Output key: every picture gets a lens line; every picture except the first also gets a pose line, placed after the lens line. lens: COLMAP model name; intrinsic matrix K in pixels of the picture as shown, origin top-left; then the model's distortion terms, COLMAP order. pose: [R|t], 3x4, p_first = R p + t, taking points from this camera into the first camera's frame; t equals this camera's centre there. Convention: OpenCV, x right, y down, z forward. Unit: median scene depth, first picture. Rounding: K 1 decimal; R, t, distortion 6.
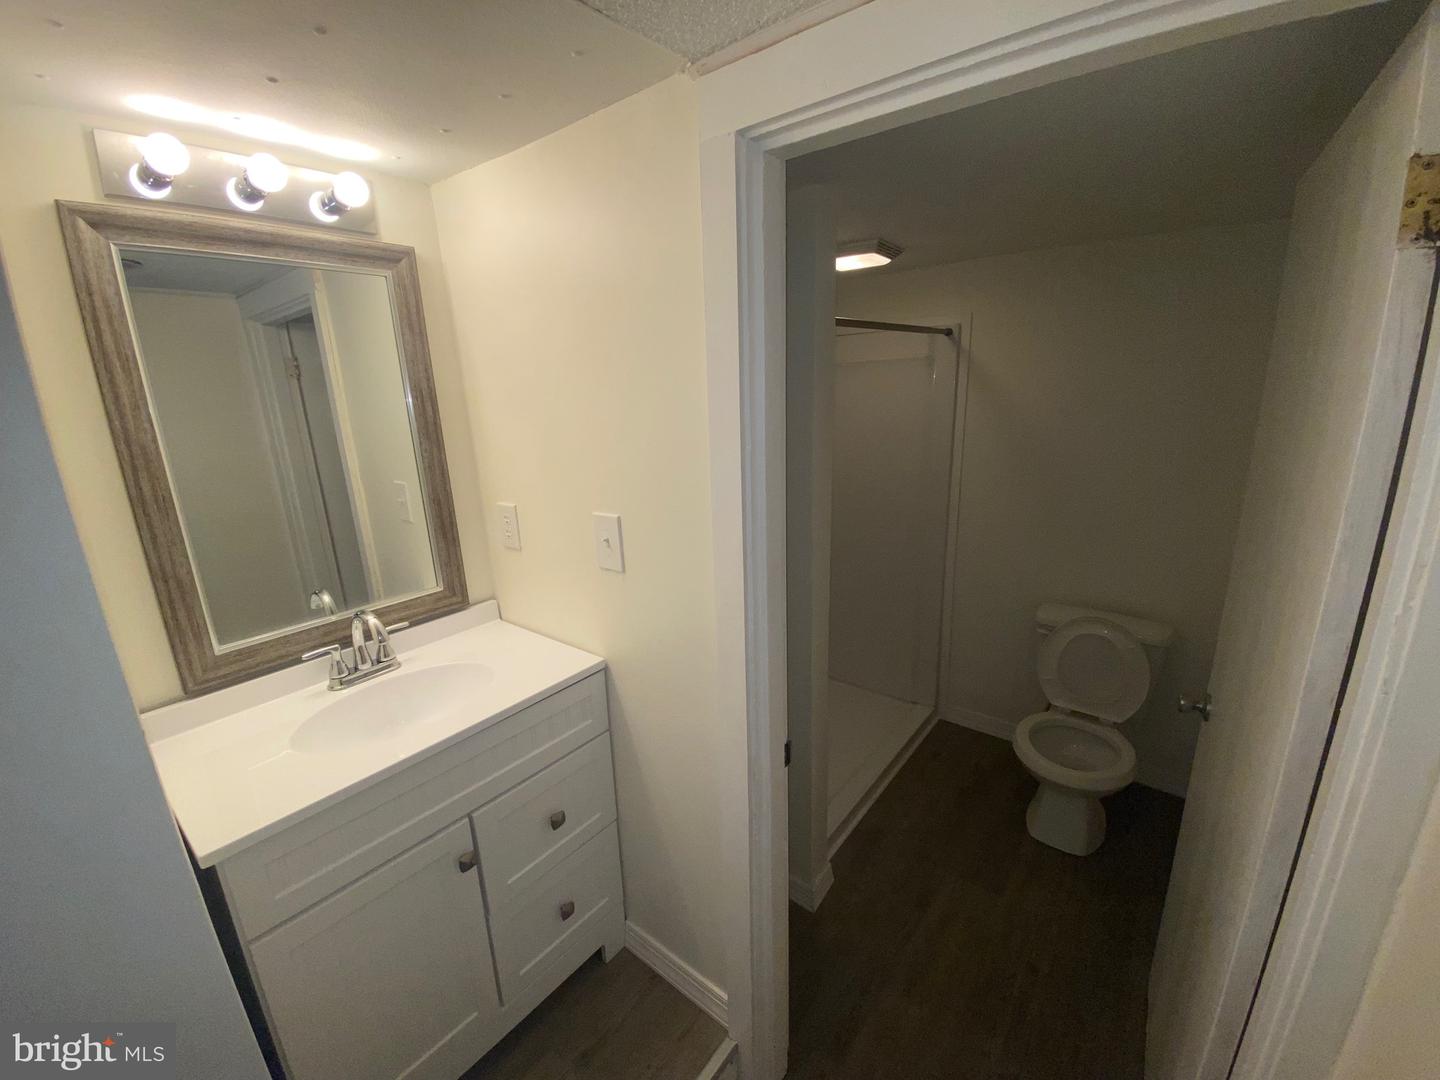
lens RADIAL K [[589.8, 0, 721.2], [0, 589.8, 534.0], [0, 0, 1]] dist [-0.001712, -0.000258]
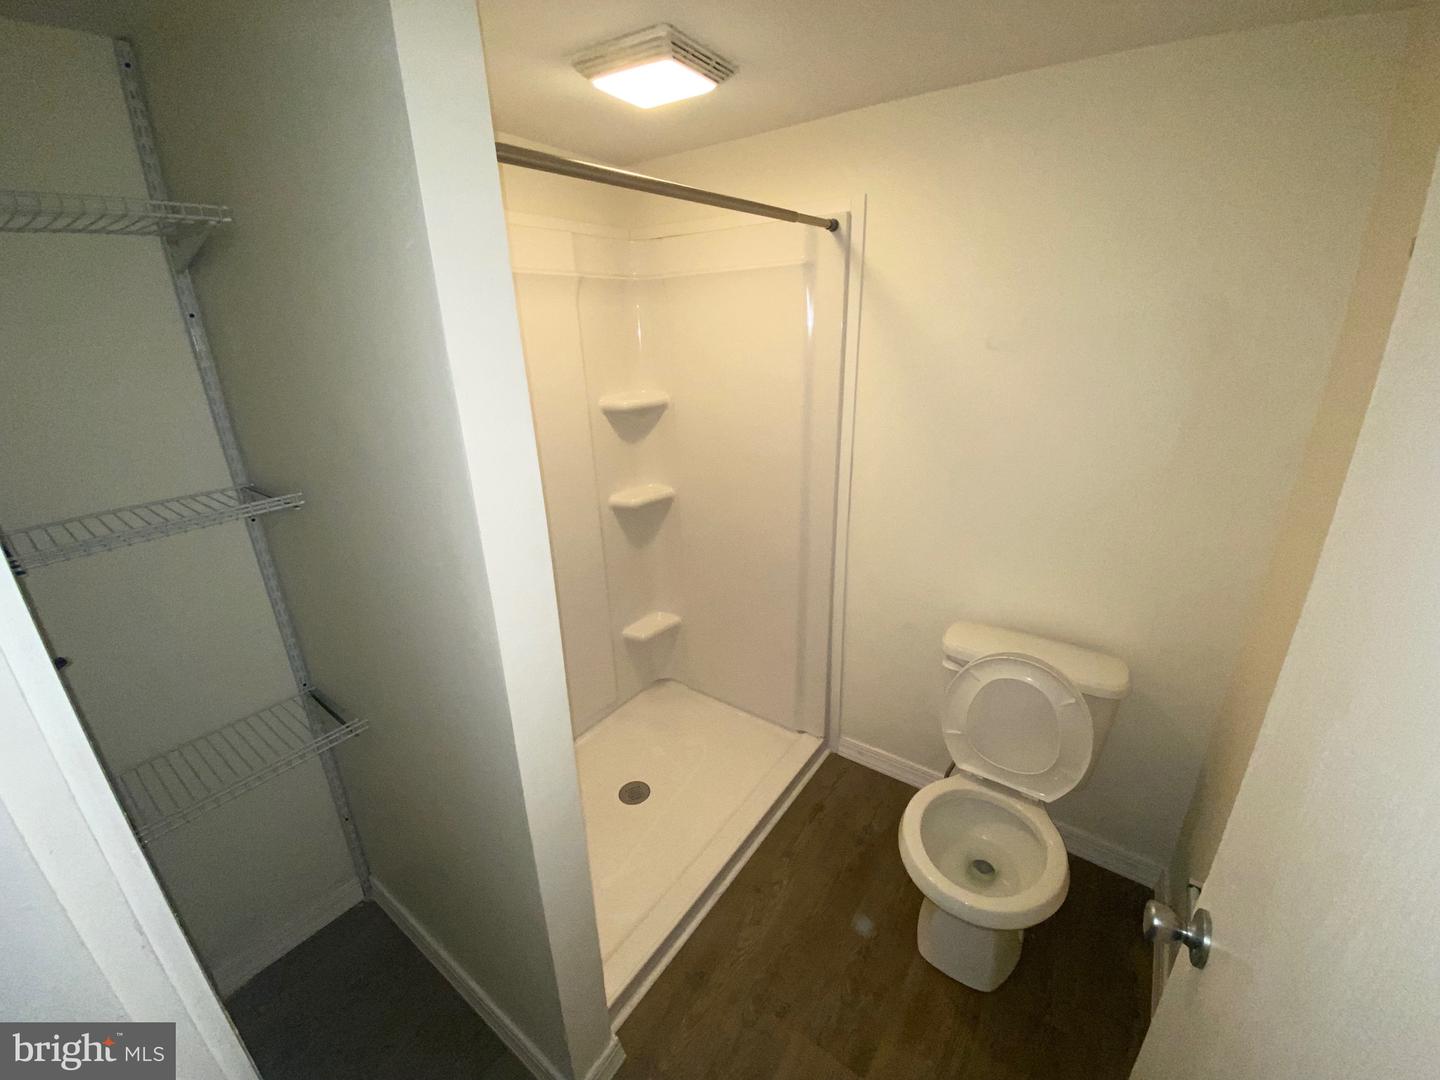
lens RADIAL K [[589.8, 0, 722.1], [0, 589.8, 541.1], [0, 0, 1]] dist [-0.001712, -0.000258]
pose [[0.997907, -0.012614, 0.063420, 0.234650], [0.006520, 0.995418, 0.095398, -0.053185], [-0.064332, -0.094785, 0.993417, 0.337254]]
